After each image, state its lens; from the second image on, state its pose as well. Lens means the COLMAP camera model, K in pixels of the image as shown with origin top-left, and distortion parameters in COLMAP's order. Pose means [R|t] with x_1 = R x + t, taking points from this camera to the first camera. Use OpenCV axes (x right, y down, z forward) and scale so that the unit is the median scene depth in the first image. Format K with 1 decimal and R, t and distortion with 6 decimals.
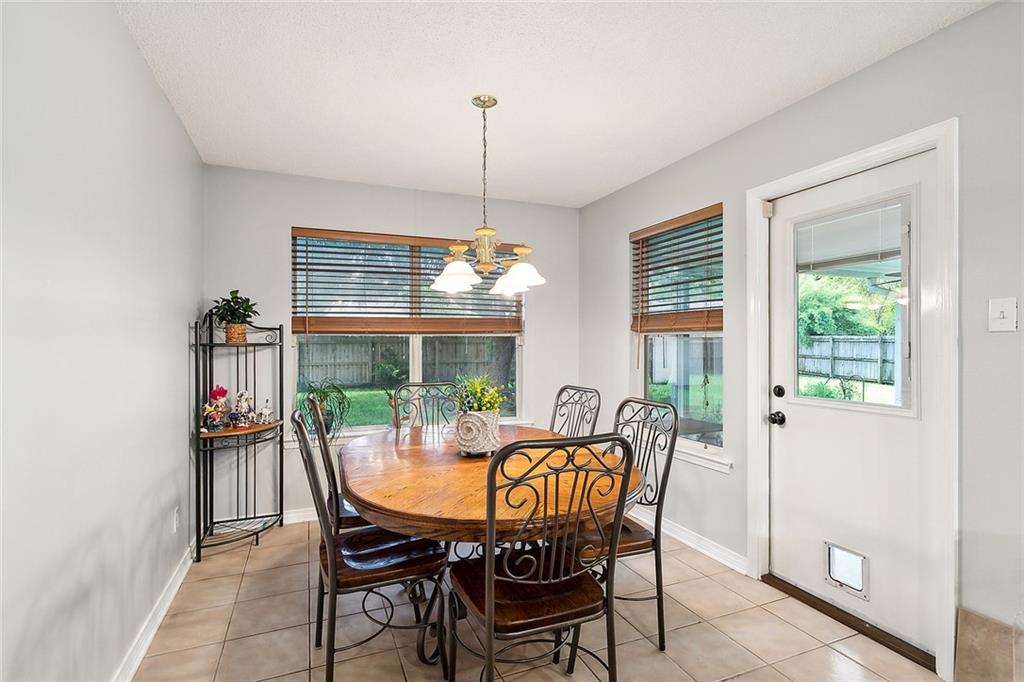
lens RADIAL K [[503.0, 0, 512.0], [0, 503.0, 341.0], [0, 0, 1]] dist [0.000666, 0.000097]
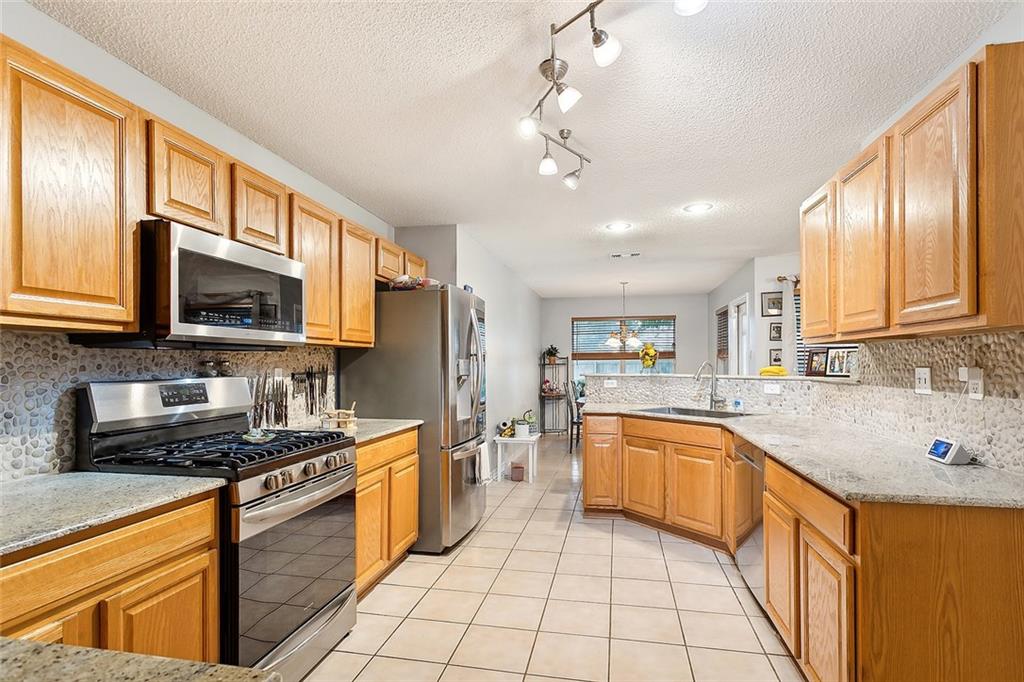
lens RADIAL K [[503.0, 0, 512.0], [0, 503.0, 341.0], [0, 0, 1]] dist [0.000666, 0.000097]
pose [[0.828080, -0.023220, -0.560129, 0.820611], [0.000791, 0.999189, -0.040253, -0.009267], [0.560609, 0.032890, 0.827427, -1.417062]]
